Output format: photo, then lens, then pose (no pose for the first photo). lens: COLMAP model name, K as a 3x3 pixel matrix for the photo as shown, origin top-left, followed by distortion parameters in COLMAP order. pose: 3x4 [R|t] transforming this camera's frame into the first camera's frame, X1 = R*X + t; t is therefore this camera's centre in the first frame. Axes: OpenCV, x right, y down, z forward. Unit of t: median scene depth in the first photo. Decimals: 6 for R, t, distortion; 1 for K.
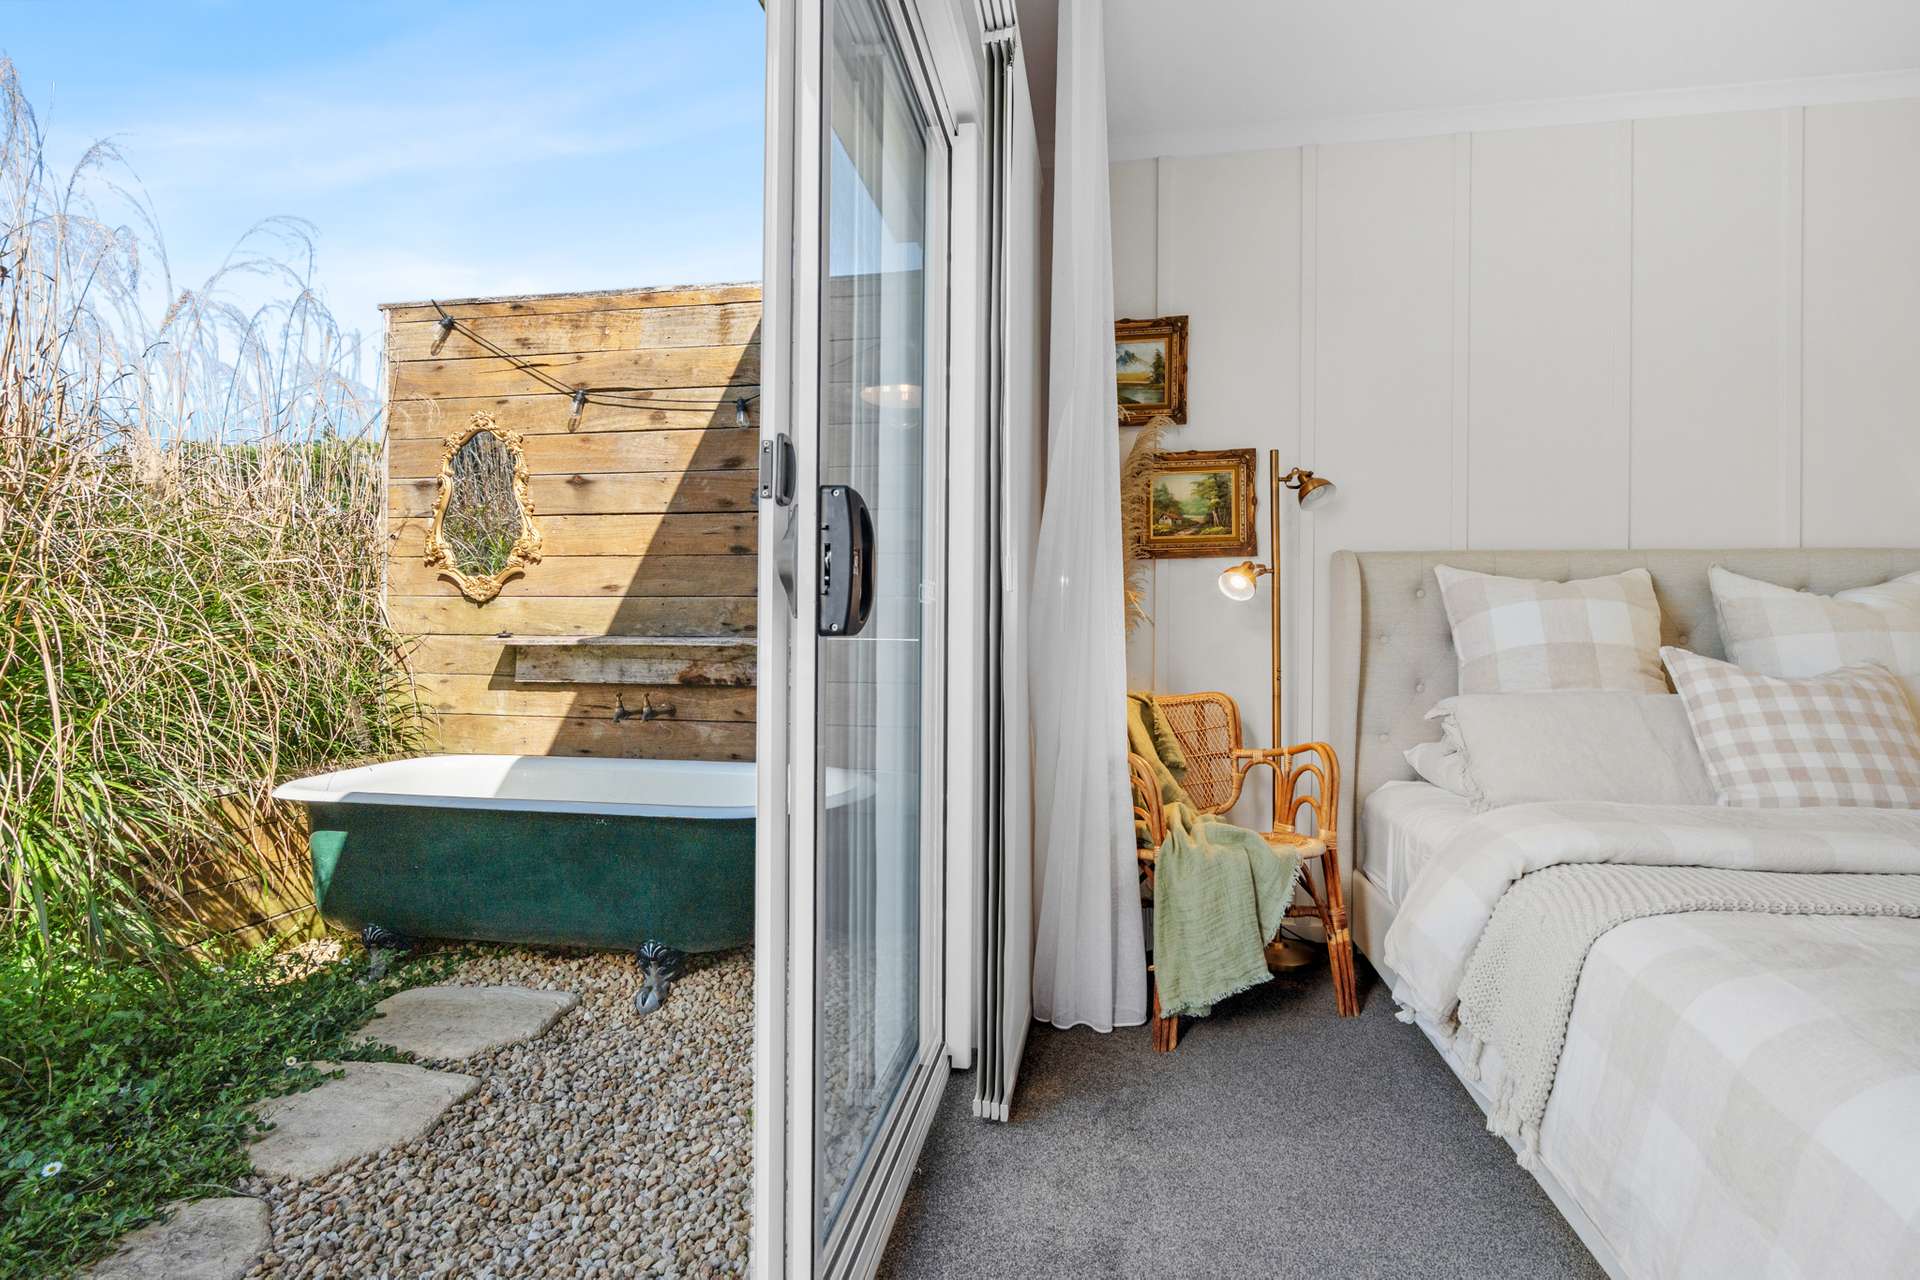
lens RADIAL K [[875.7, 0, 967.3], [0, 875.7, 635.4], [0, 0, 1]] dist [-0.000559, 0.000506]
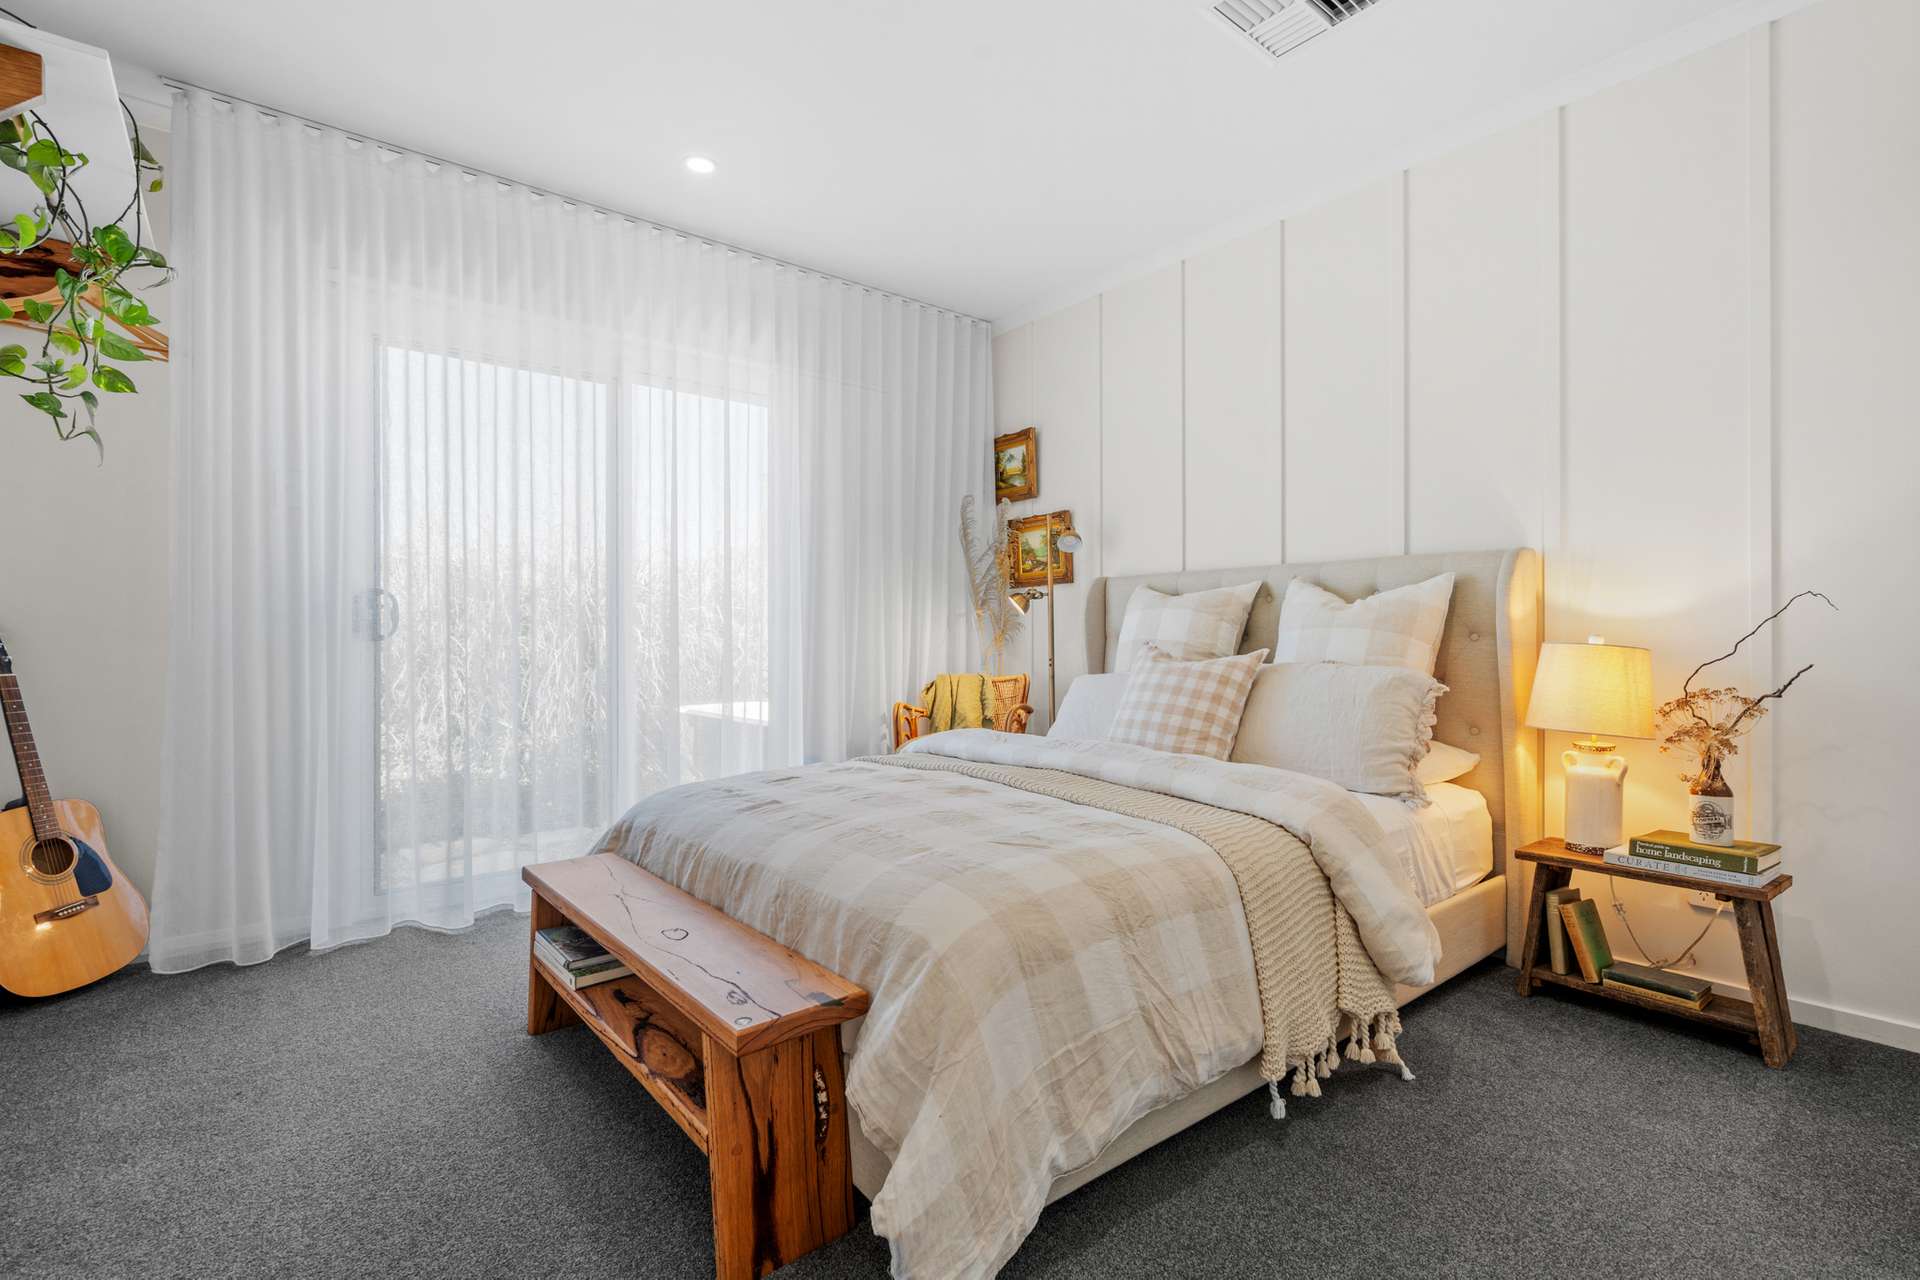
lens RADIAL K [[875.7, 0, 959.8], [0, 875.7, 638.4], [0, 0, 1]] dist [-0.000559, 0.000506]
pose [[0.749041, -0.008871, -0.662464, 1.155652], [0.007347, 0.999960, -0.005084, 0.009864], [0.662483, -0.001058, 0.749076, -0.227462]]
